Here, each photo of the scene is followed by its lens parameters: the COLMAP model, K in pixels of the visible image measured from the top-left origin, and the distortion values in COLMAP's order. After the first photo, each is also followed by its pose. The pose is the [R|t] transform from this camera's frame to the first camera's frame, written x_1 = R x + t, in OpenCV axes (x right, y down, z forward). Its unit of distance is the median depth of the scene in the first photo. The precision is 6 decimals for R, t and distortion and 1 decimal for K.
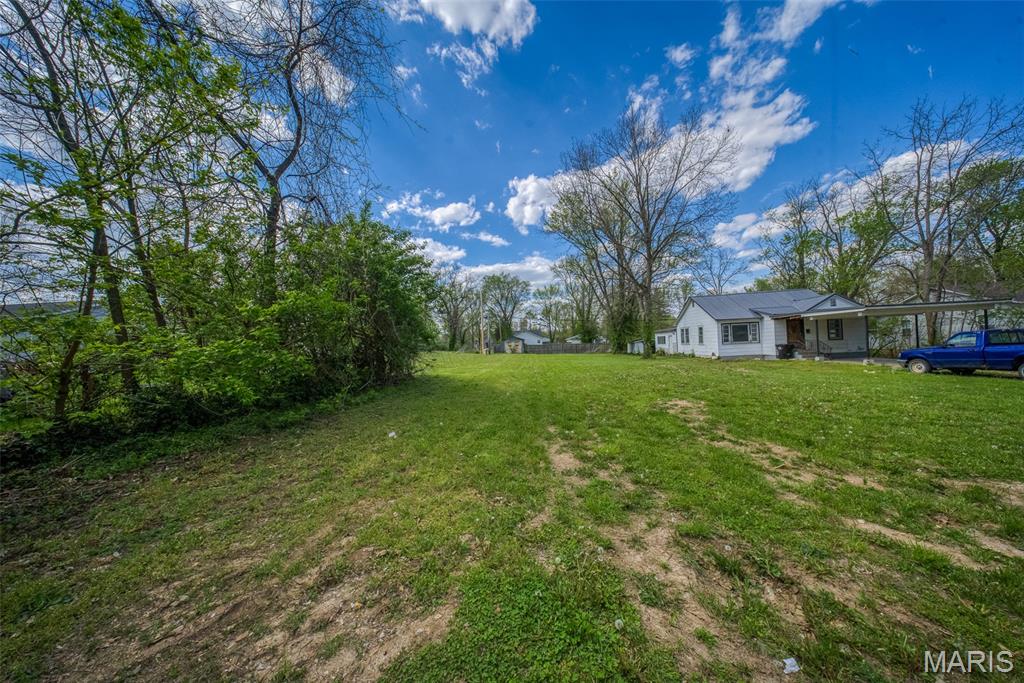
lens RADIAL K [[316.2, 0, 509.6], [0, 316.2, 332.5], [0, 0, 1]] dist [-0.000290, -0.000077]
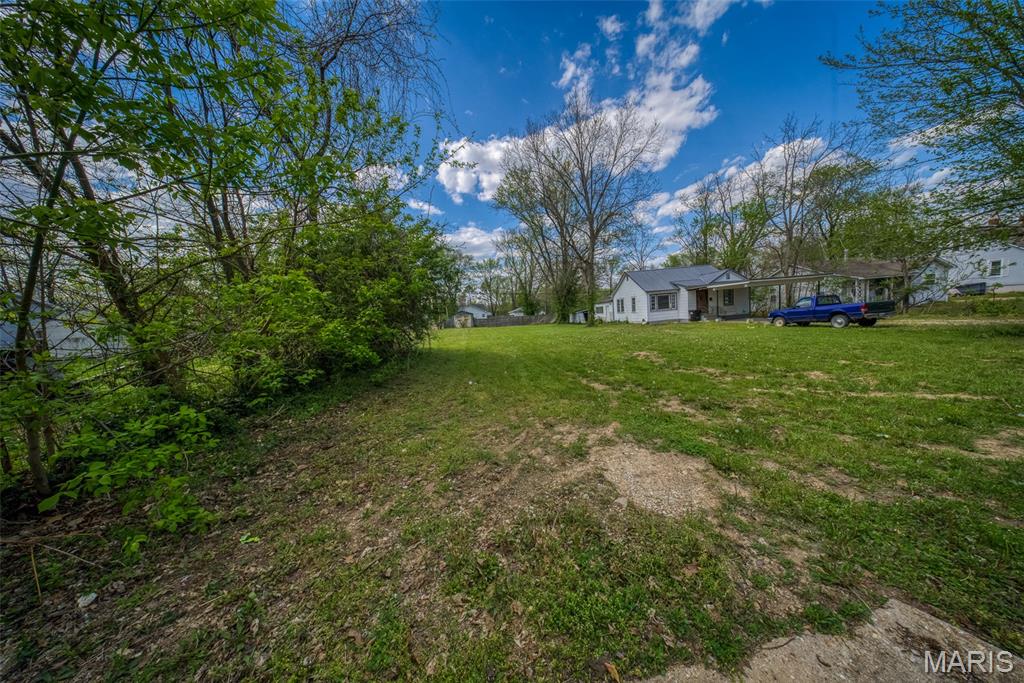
lens RADIAL K [[324.4, 0, 512.0], [0, 324.4, 341.5], [0, 0, 1]] dist [0.000828, -0.000025]
pose [[0.973933, -0.051002, 0.221028, -0.057654], [0.027039, 0.993551, 0.110117, -0.000085], [-0.225219, -0.101270, 0.969031, -0.043699]]
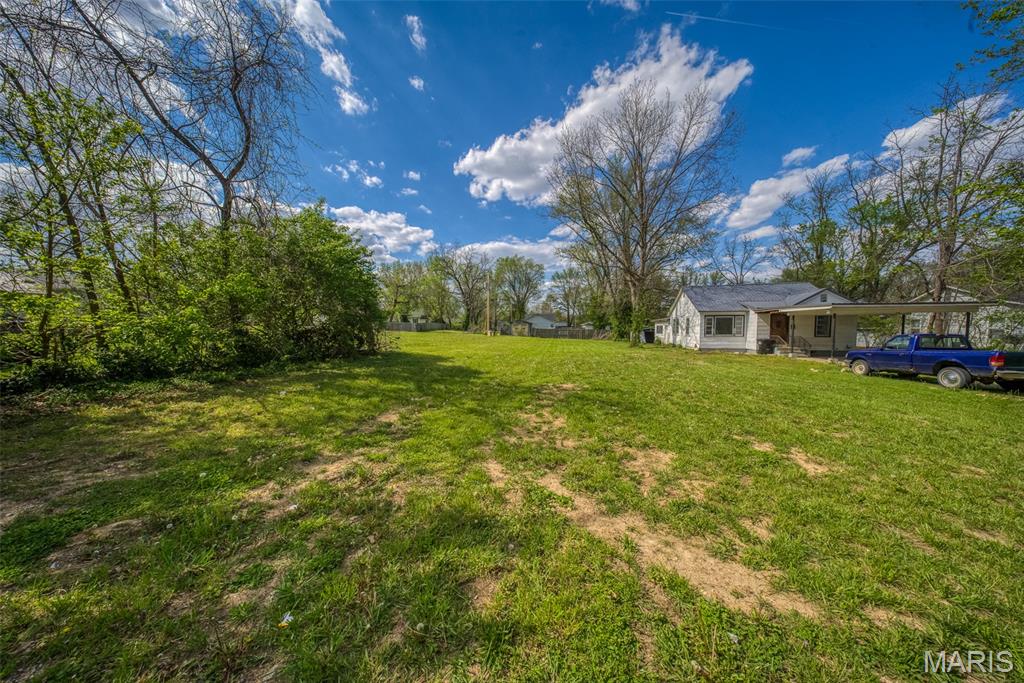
lens RADIAL K [[324.4, 0, 522.7], [0, 324.4, 319.6], [0, 0, 1]] dist [-0.002046, -0.000089]
pose [[0.994773, 0.043189, -0.092532, 0.097137], [-0.041692, 0.998967, 0.018055, -0.004574], [0.093216, -0.014102, 0.995546, -0.027710]]
